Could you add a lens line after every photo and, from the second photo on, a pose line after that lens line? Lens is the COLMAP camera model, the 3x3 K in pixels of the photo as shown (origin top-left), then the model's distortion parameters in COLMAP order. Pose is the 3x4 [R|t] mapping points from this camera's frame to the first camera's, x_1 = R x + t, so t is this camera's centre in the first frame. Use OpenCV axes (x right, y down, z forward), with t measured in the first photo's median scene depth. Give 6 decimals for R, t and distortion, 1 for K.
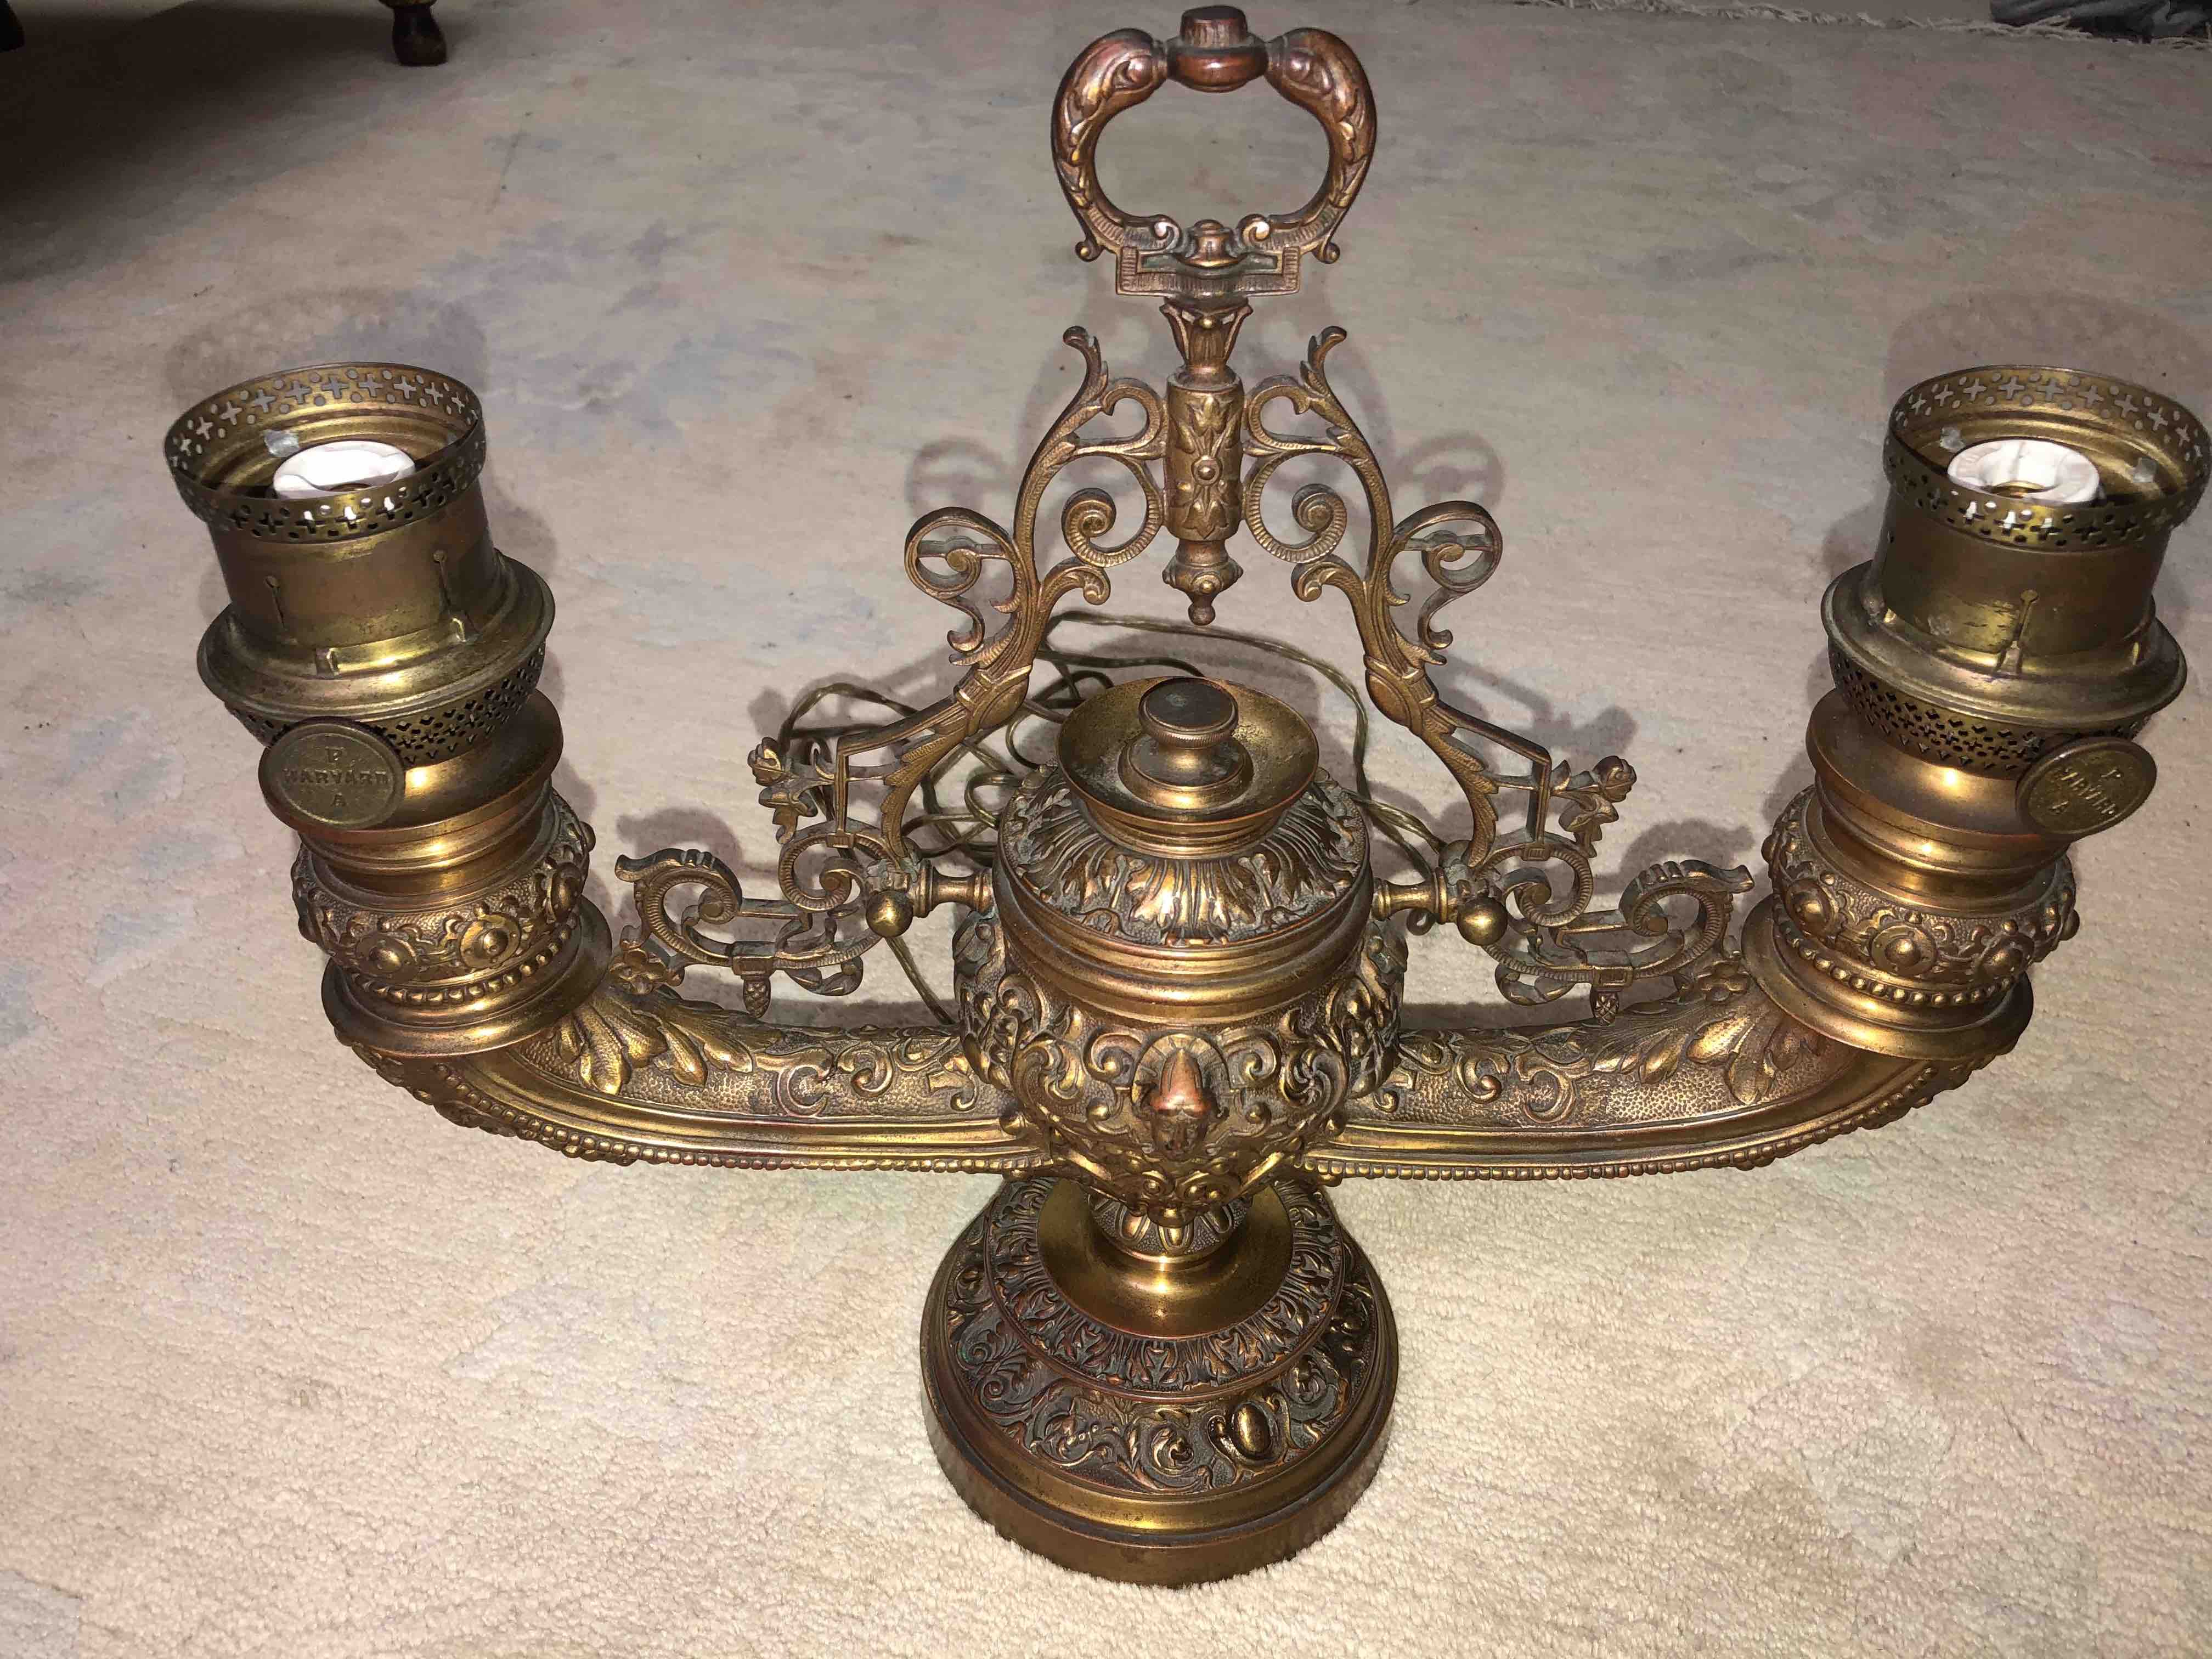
lens RADIAL K [[1782.9, 0, 1111.1], [0, 1782.9, 809.2], [0, 0, 1]] dist [0.012901, -0.038192]
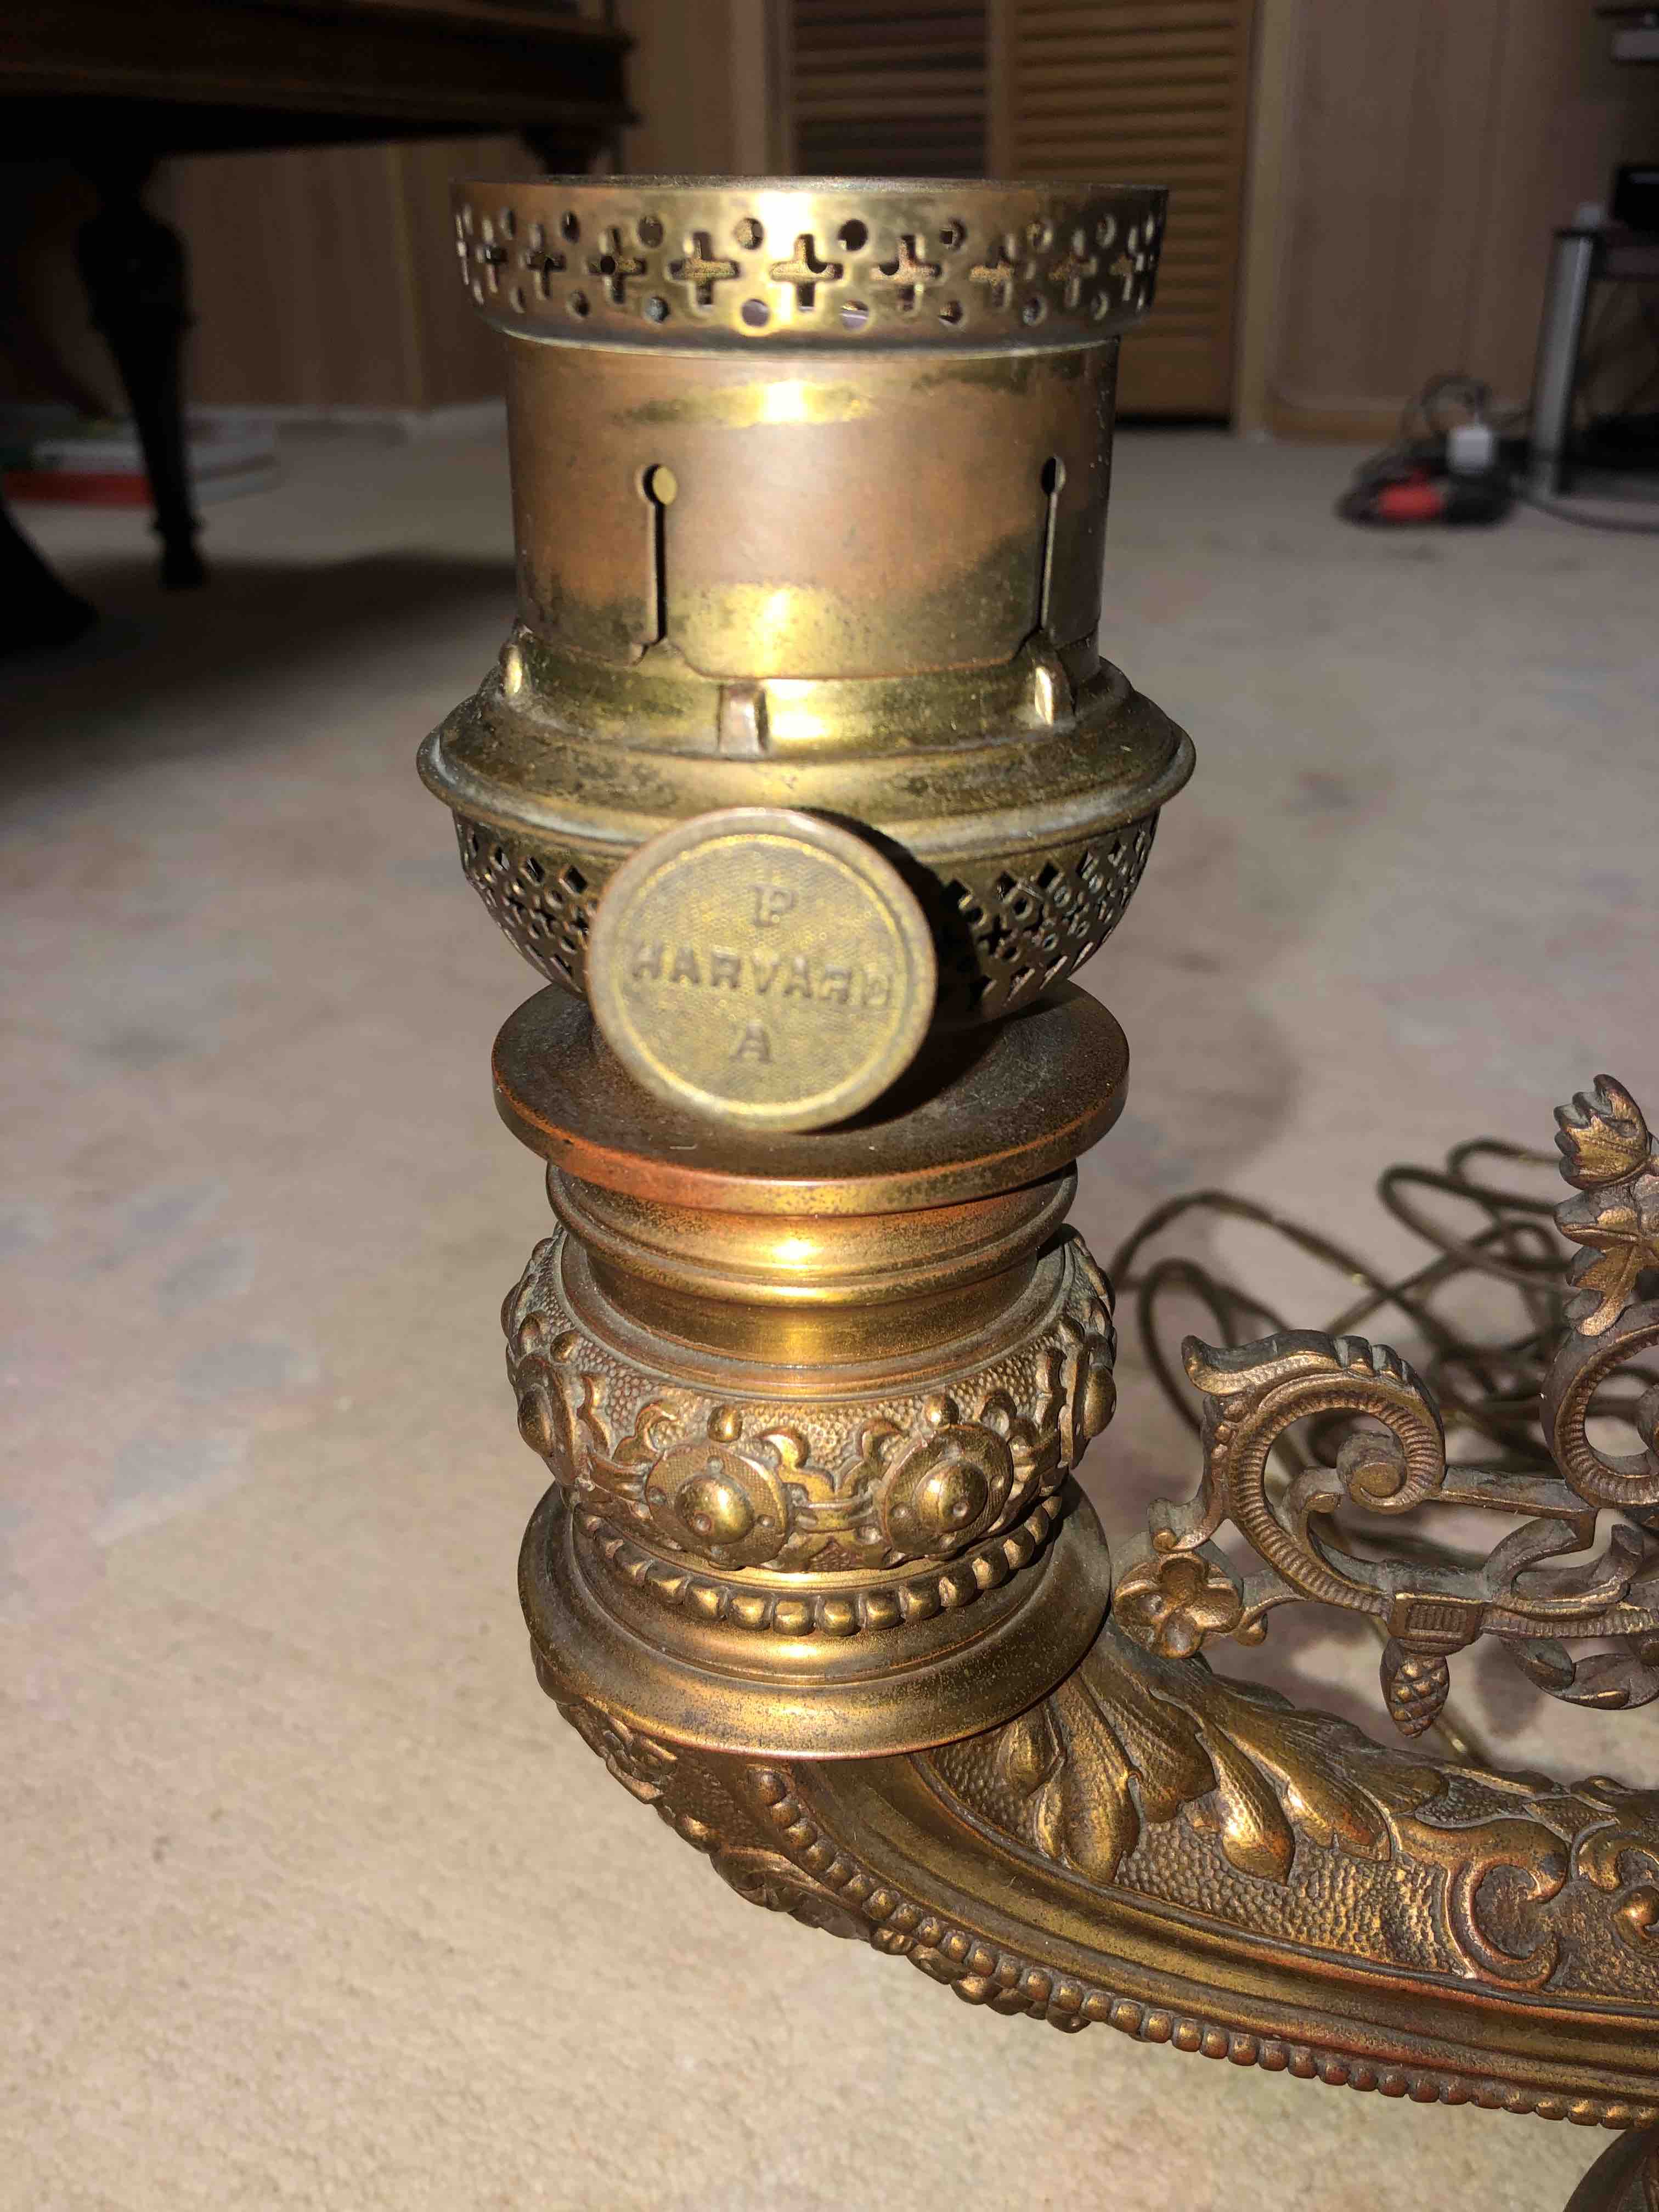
lens RADIAL K [[1782.9, 0, 838.5], [0, 1782.9, 1093.4], [0, 0, 1]] dist [0.012901, -0.038192]
pose [[0.984619, 0.060904, -0.163759, -0.285145], [-0.093863, 0.974925, -0.201772, 0.064375], [0.147364, 0.214039, 0.965645, 0.519859]]
